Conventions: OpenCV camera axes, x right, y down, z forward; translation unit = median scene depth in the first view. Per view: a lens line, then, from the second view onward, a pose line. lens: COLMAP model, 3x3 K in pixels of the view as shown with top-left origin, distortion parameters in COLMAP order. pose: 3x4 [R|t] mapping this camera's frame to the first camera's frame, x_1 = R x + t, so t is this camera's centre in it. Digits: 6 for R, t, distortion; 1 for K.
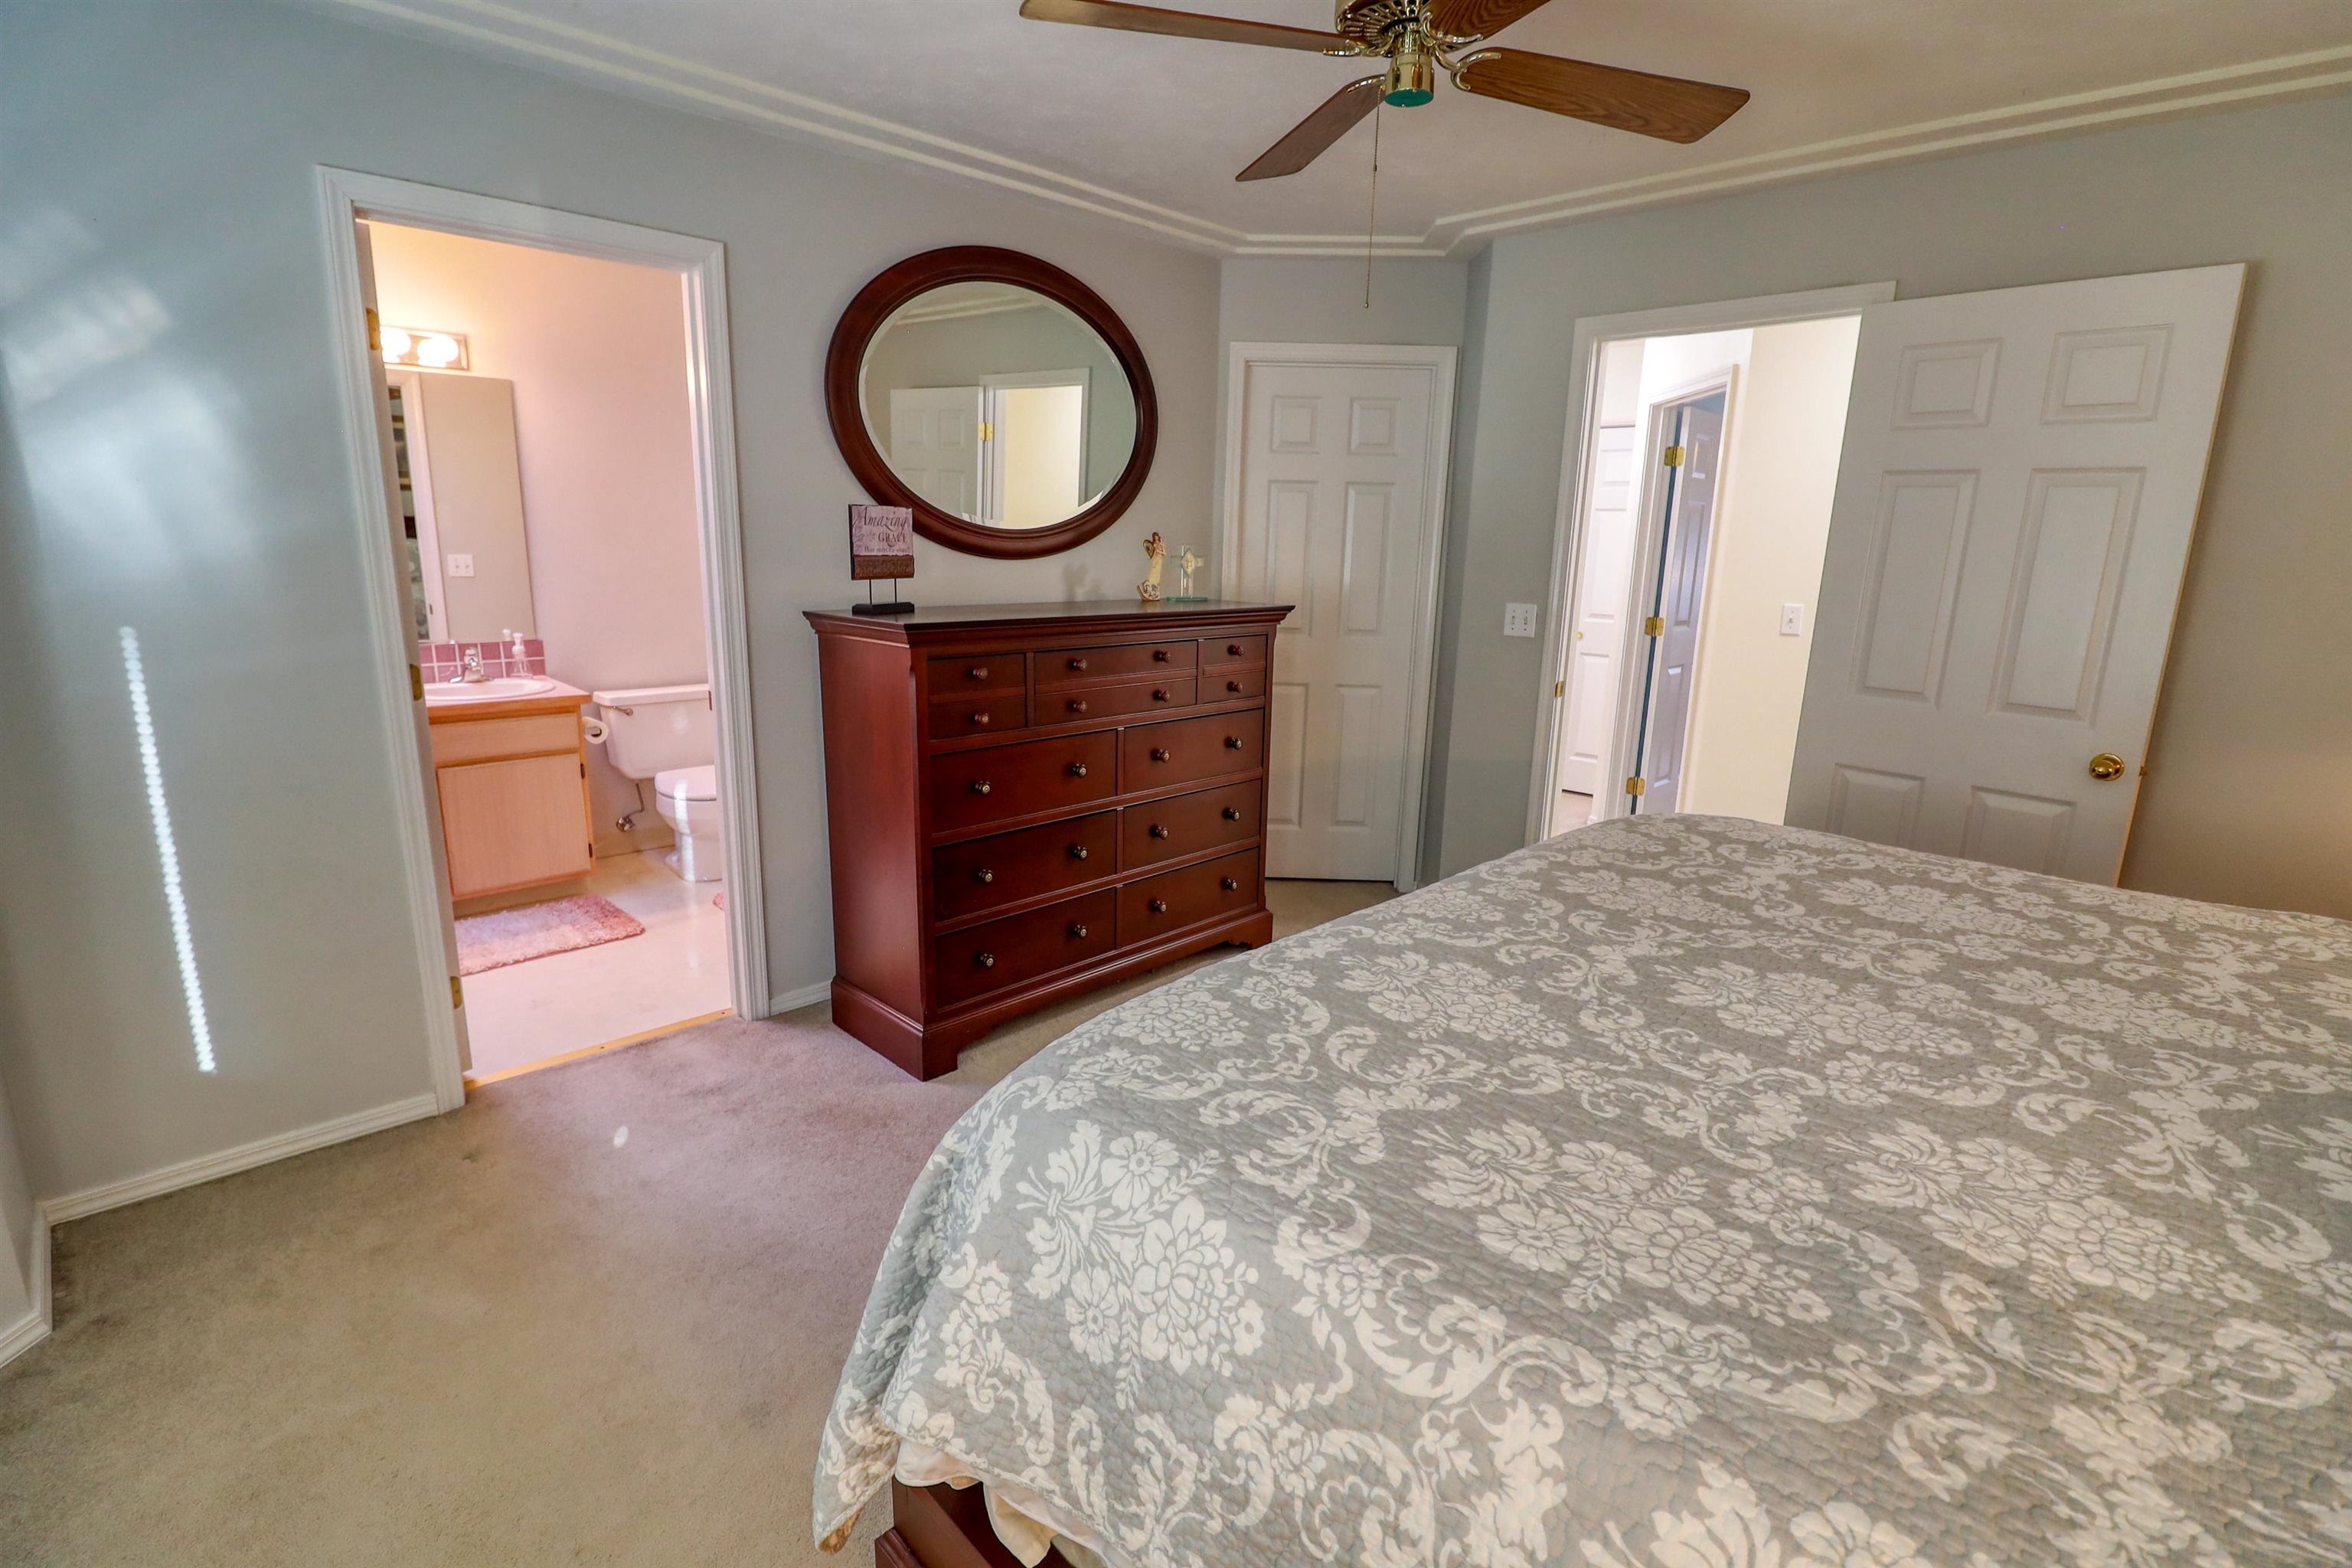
lens RADIAL K [[1085.9, 0, 1170.1], [0, 1085.9, 772.0], [0, 0, 1]] dist [0.001787, -0.014268]
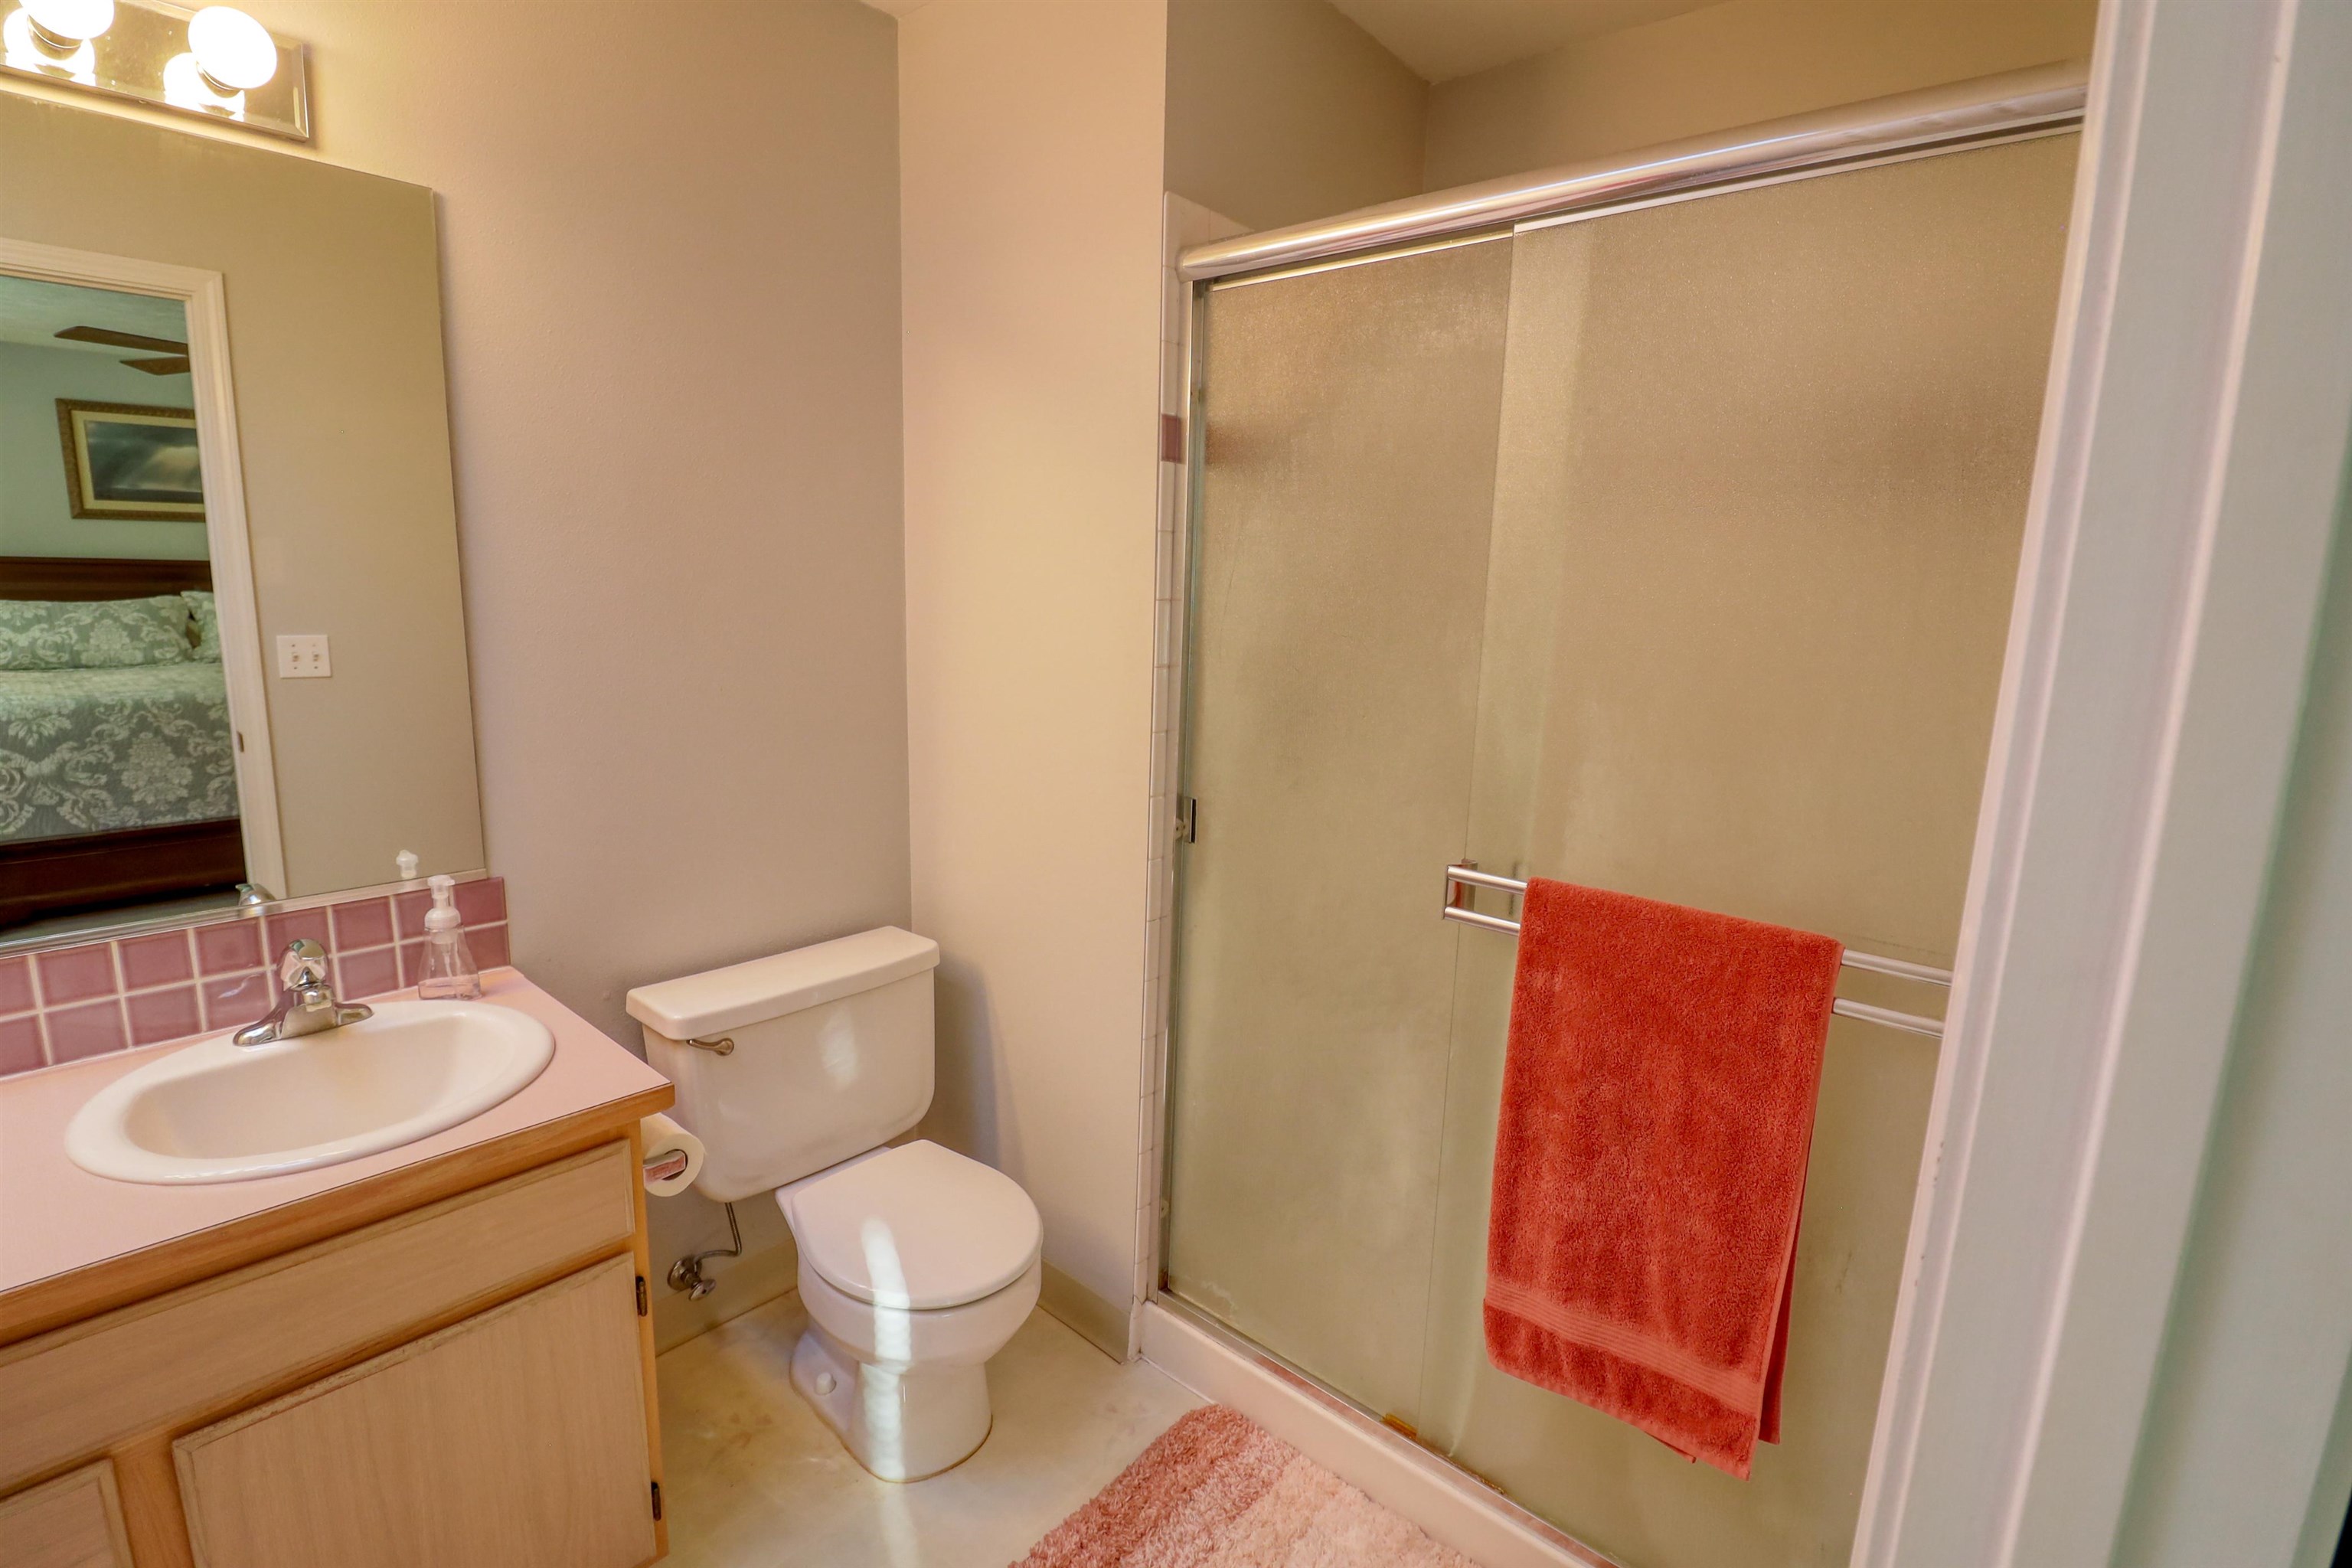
lens RADIAL K [[1085.9, 0, 1170.1], [0, 1085.9, 772.0], [0, 0, 1]] dist [0.001787, -0.014268]
pose [[0.996486, -0.011445, 0.082973, -0.379480], [0.014914, 0.999035, -0.041314, -0.142519], [-0.082420, 0.042406, 0.995695, 0.603136]]
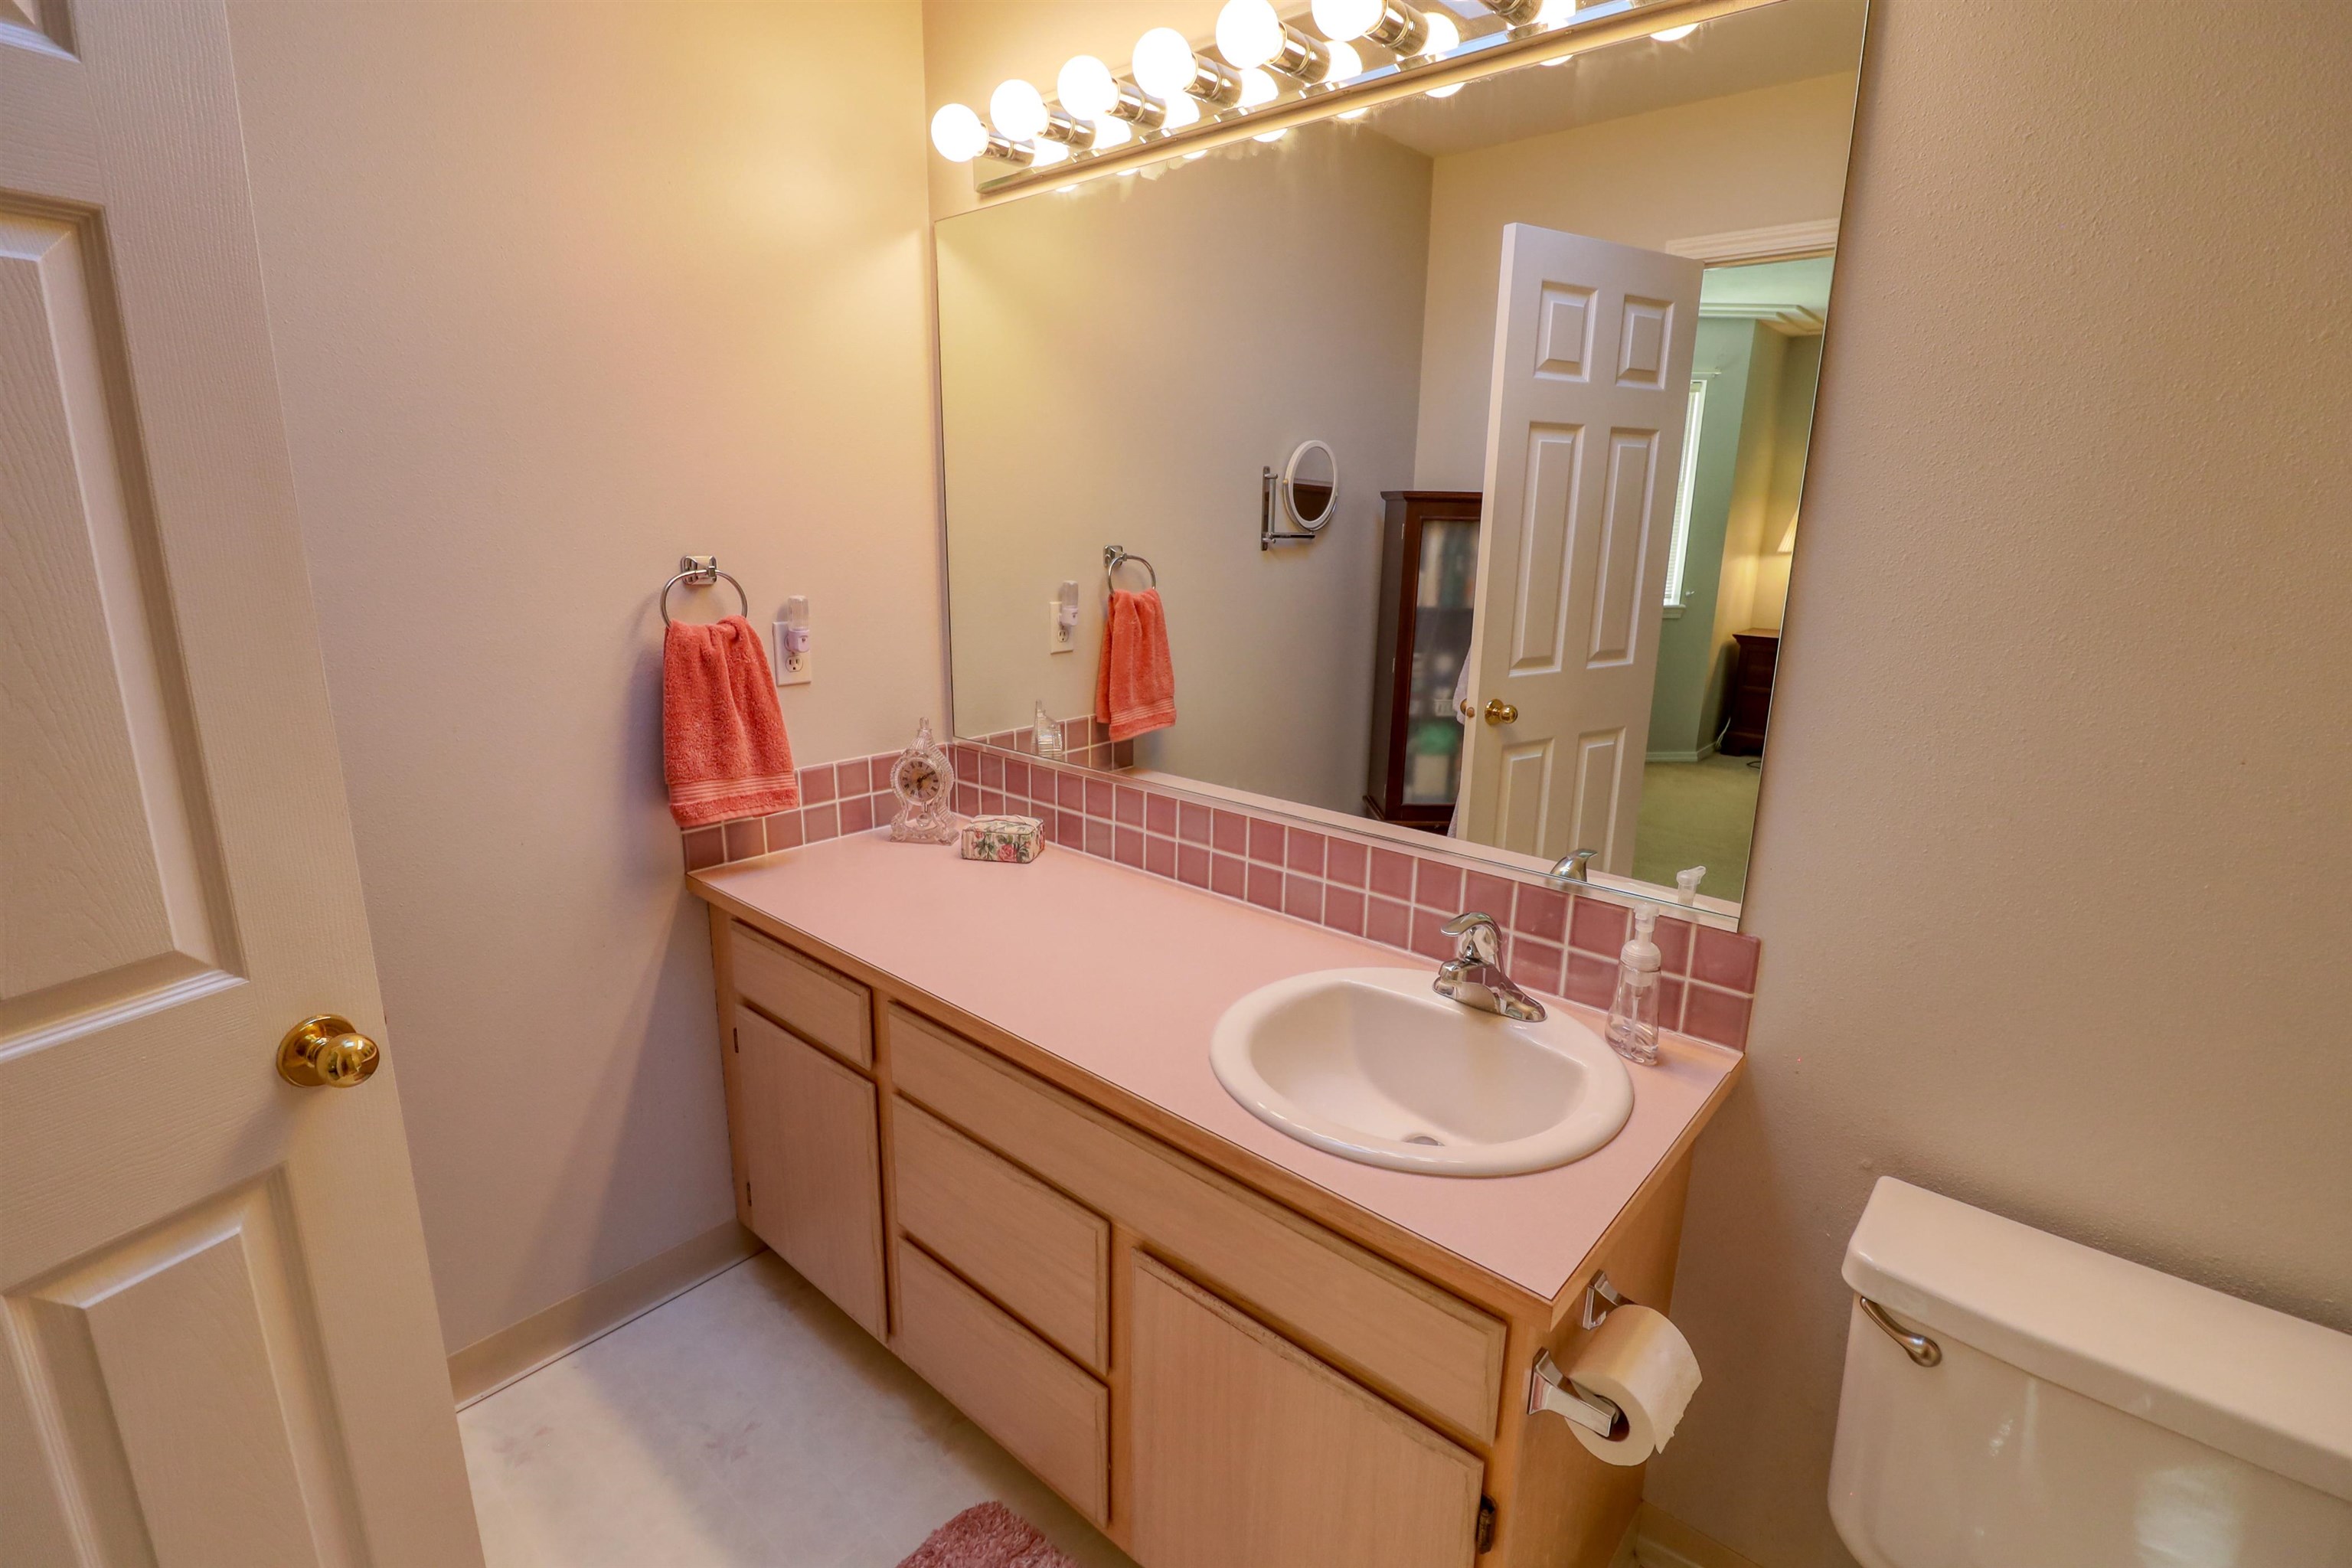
lens RADIAL K [[1085.9, 0, 1170.1], [0, 1085.9, 772.0], [0, 0, 1]] dist [0.001787, -0.014268]
pose [[0.063325, 0.208312, -0.976010, -0.320544], [-0.215232, 0.957810, 0.190463, -0.189328], [0.974508, 0.198008, 0.105489, 0.822149]]
